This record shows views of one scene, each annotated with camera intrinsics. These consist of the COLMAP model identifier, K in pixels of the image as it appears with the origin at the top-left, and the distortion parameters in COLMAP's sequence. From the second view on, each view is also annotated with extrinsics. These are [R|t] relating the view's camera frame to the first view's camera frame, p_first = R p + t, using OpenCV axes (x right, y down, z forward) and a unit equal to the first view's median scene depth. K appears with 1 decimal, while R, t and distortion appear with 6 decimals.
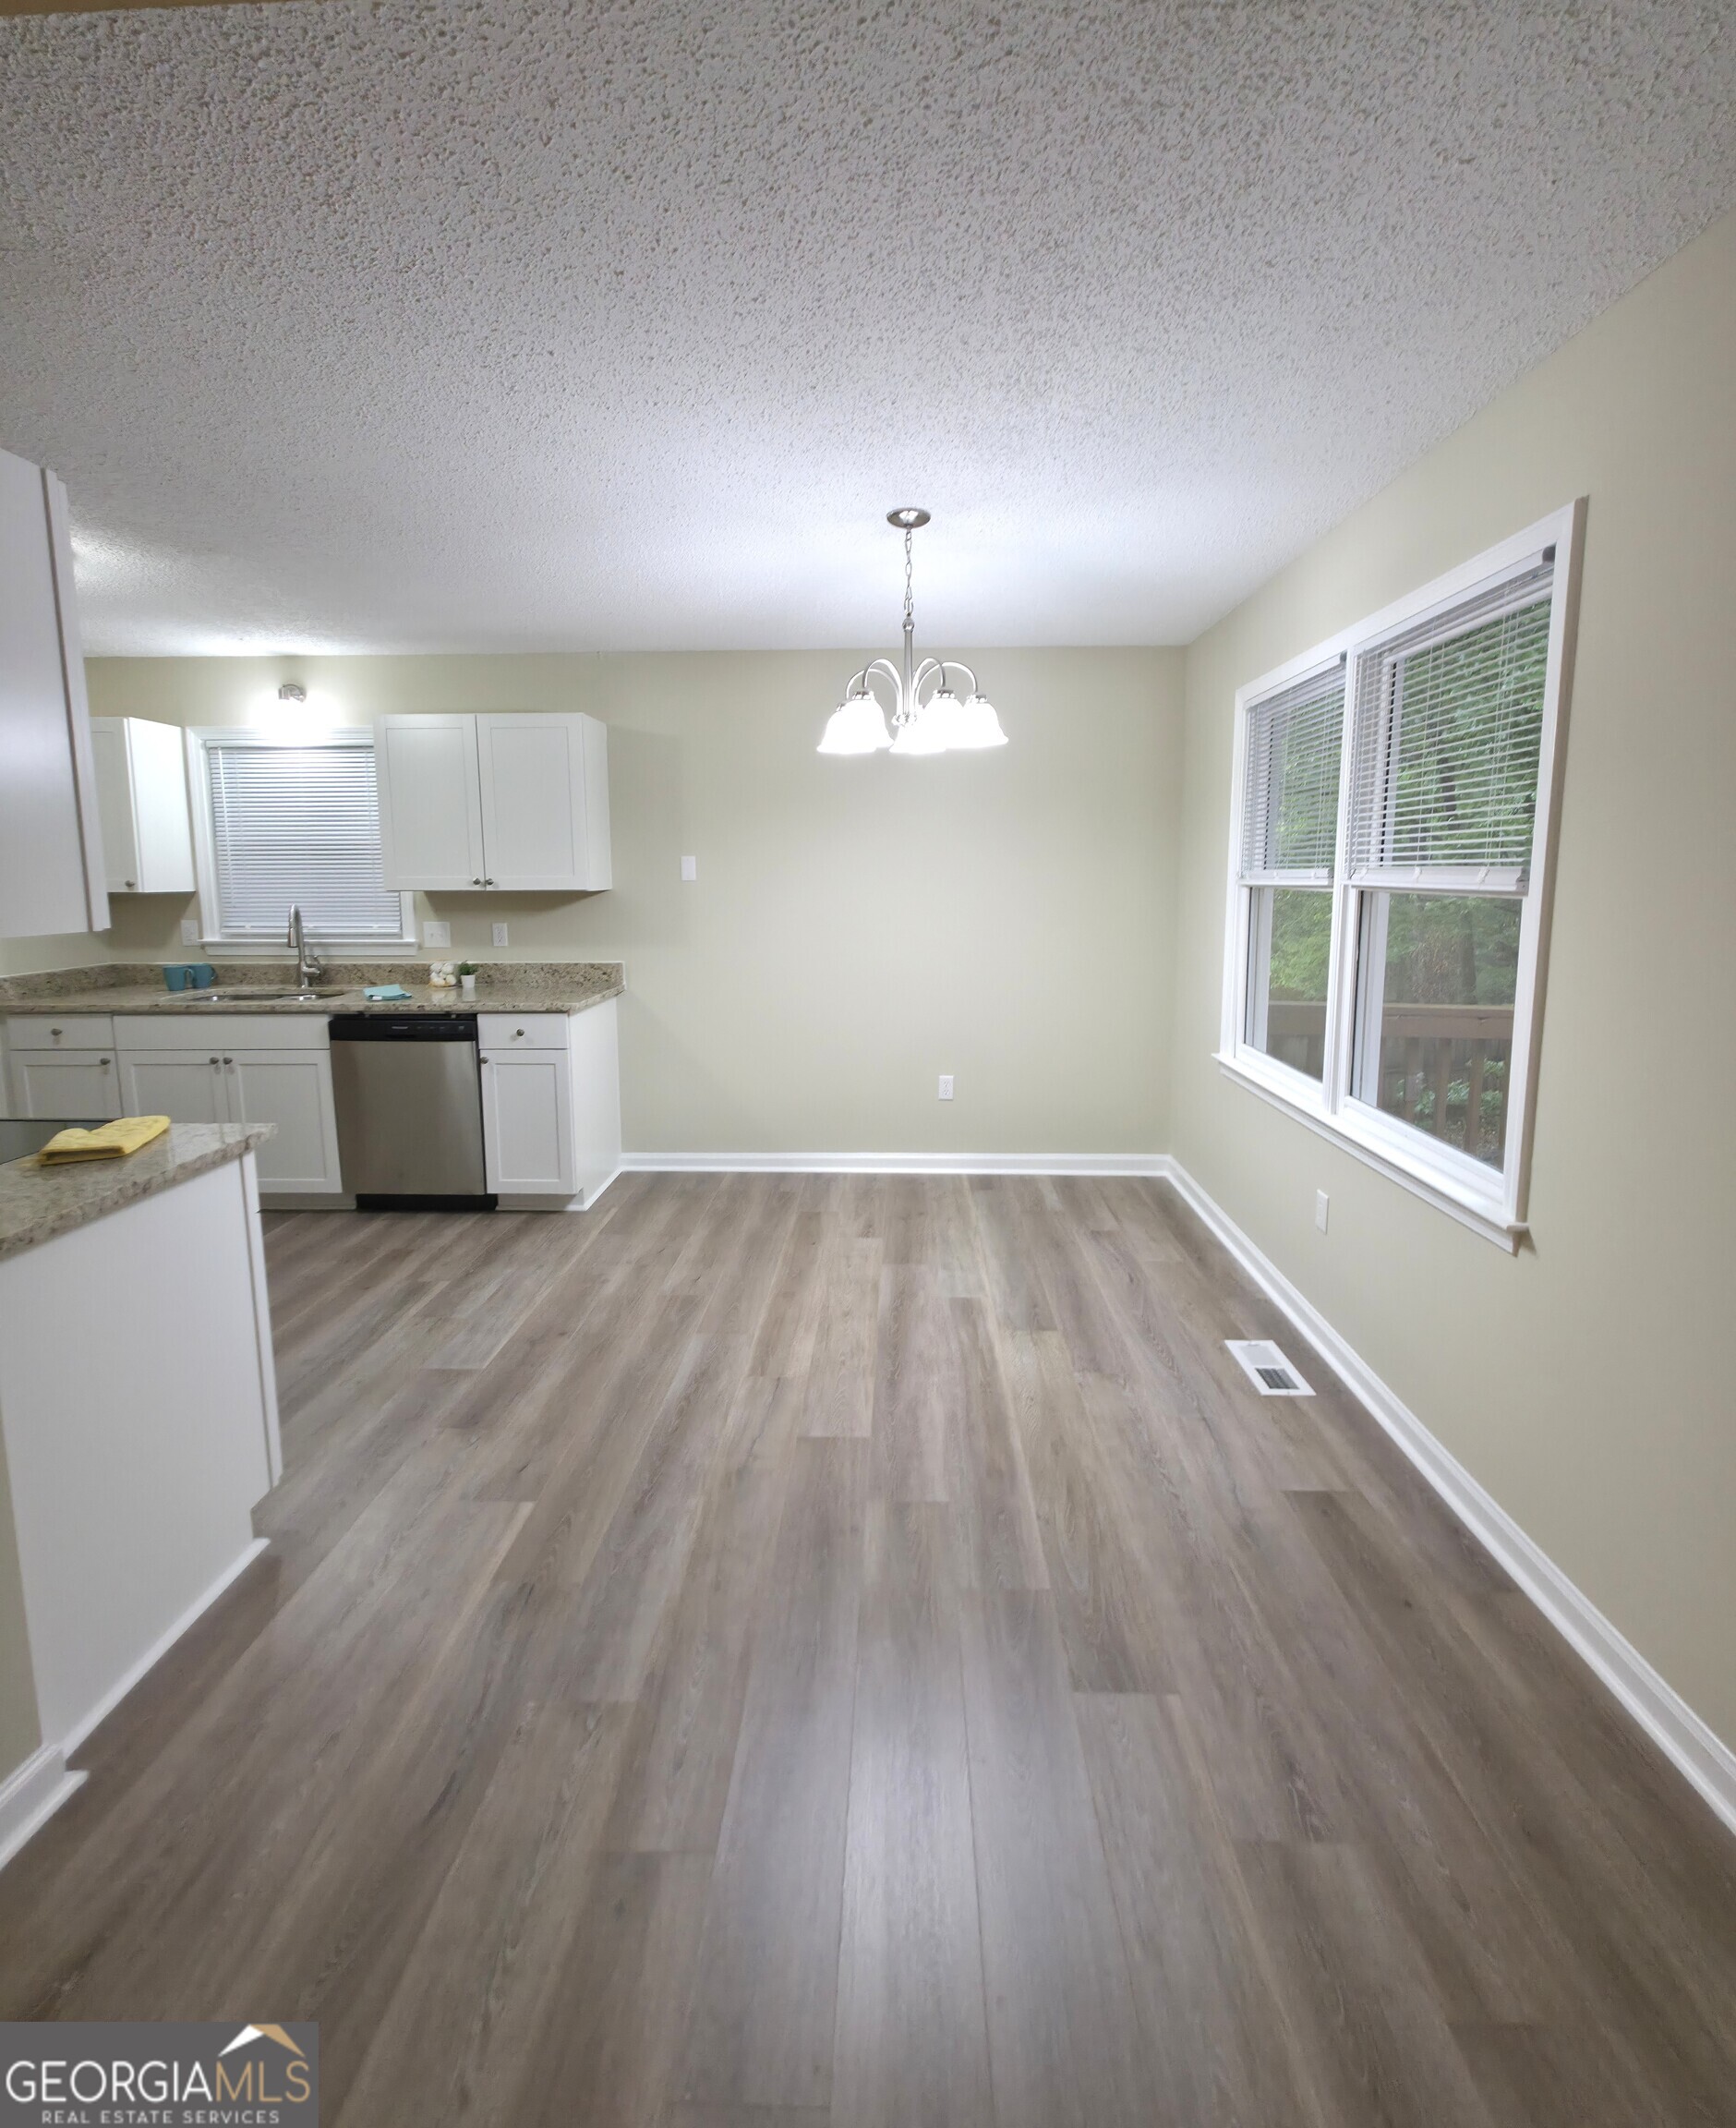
lens RADIAL K [[897.9, 0, 892.5], [0, 897.9, 984.5], [0, 0, 1]] dist [-0.002066, 0.000004]
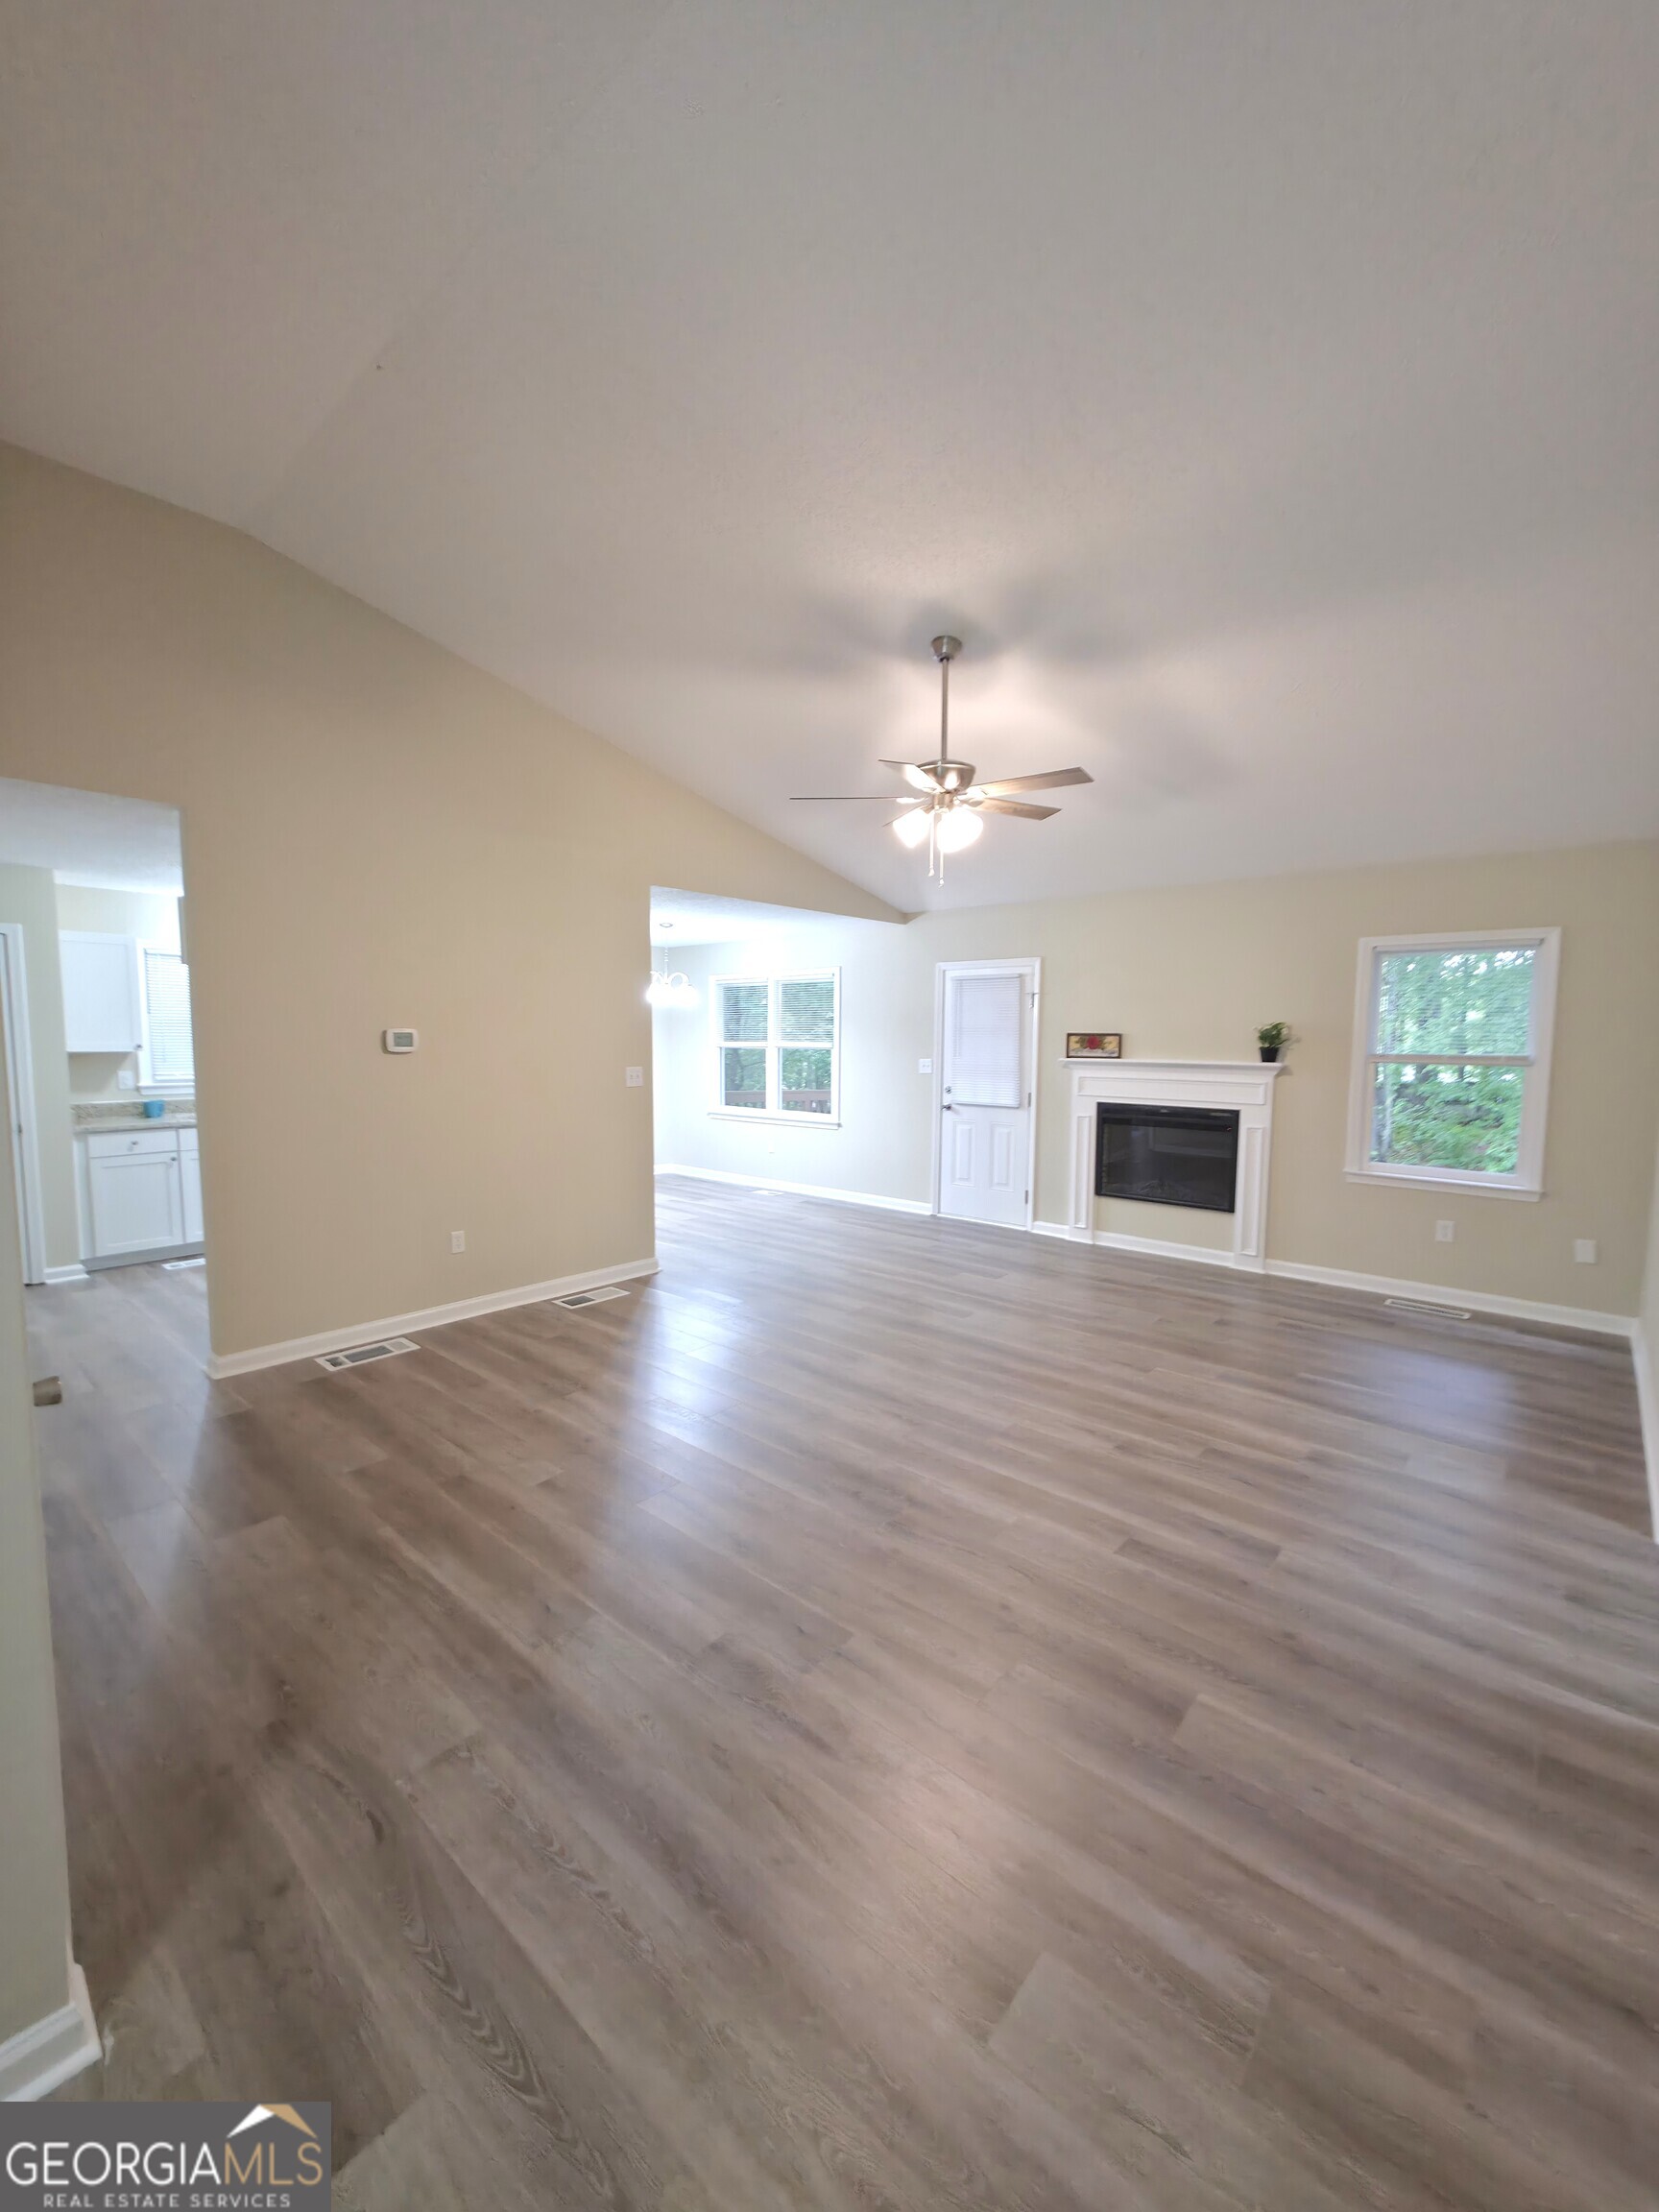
lens RADIAL K [[878.2, 0, 830.8], [0, 878.2, 1108.1], [0, 0, 1]] dist [0.001615, 0.000597]
pose [[0.641668, -0.053760, 0.765096, -1.309645], [0.085918, 0.996300, -0.002051, 0.099006], [-0.762155, 0.067052, 0.643913, -0.860147]]
